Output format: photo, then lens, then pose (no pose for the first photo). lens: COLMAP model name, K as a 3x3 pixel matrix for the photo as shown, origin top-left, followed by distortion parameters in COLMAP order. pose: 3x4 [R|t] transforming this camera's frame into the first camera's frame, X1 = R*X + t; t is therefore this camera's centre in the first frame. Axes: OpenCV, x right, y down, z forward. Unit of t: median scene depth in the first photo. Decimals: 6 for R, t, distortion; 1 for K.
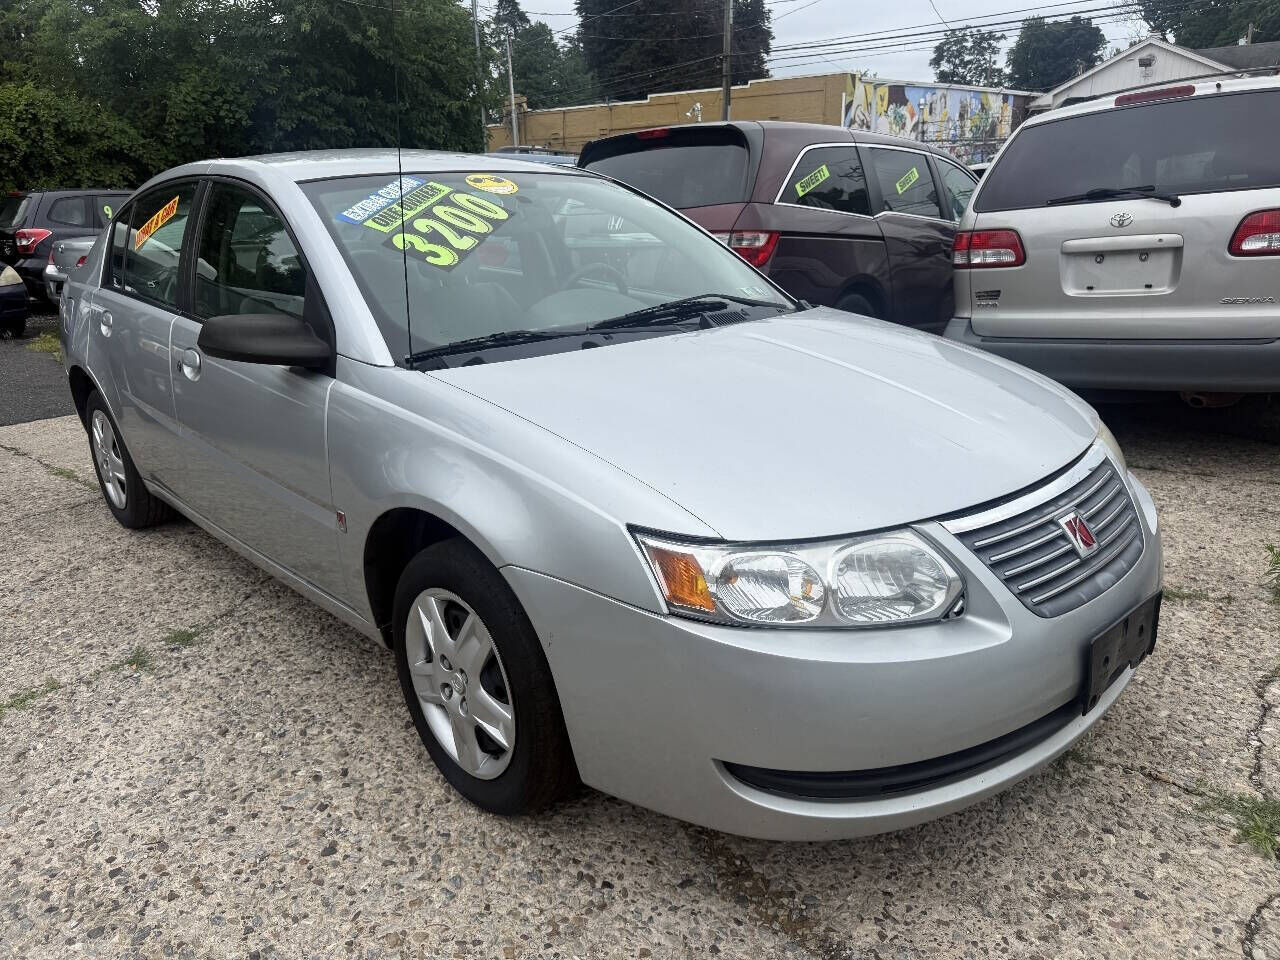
lens RADIAL K [[918.2, 0, 640.0], [0, 918.2, 480.0], [0, 0, 1]] dist [0.000020, -0.001213]
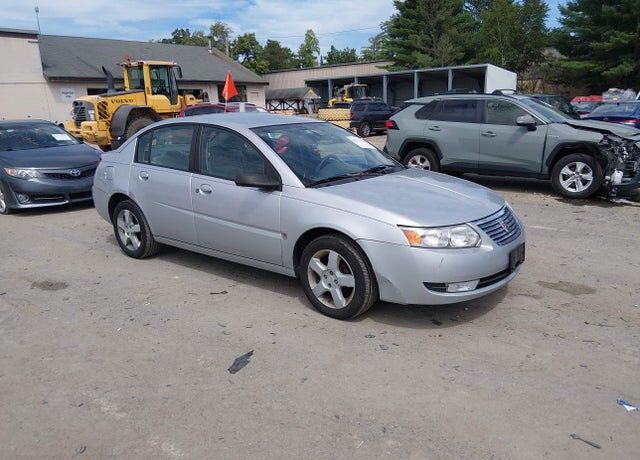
lens RADIAL K [[507.3, 0, 306.0], [0, 507.3, 230.7], [0, 0, 1]] dist [0.032393, -0.002112]
pose [[0.988813, -0.028405, 0.146429, -0.610106], [0.037906, 0.997324, -0.062509, 0.168139], [-0.144261, 0.067360, 0.987244, -0.907973]]
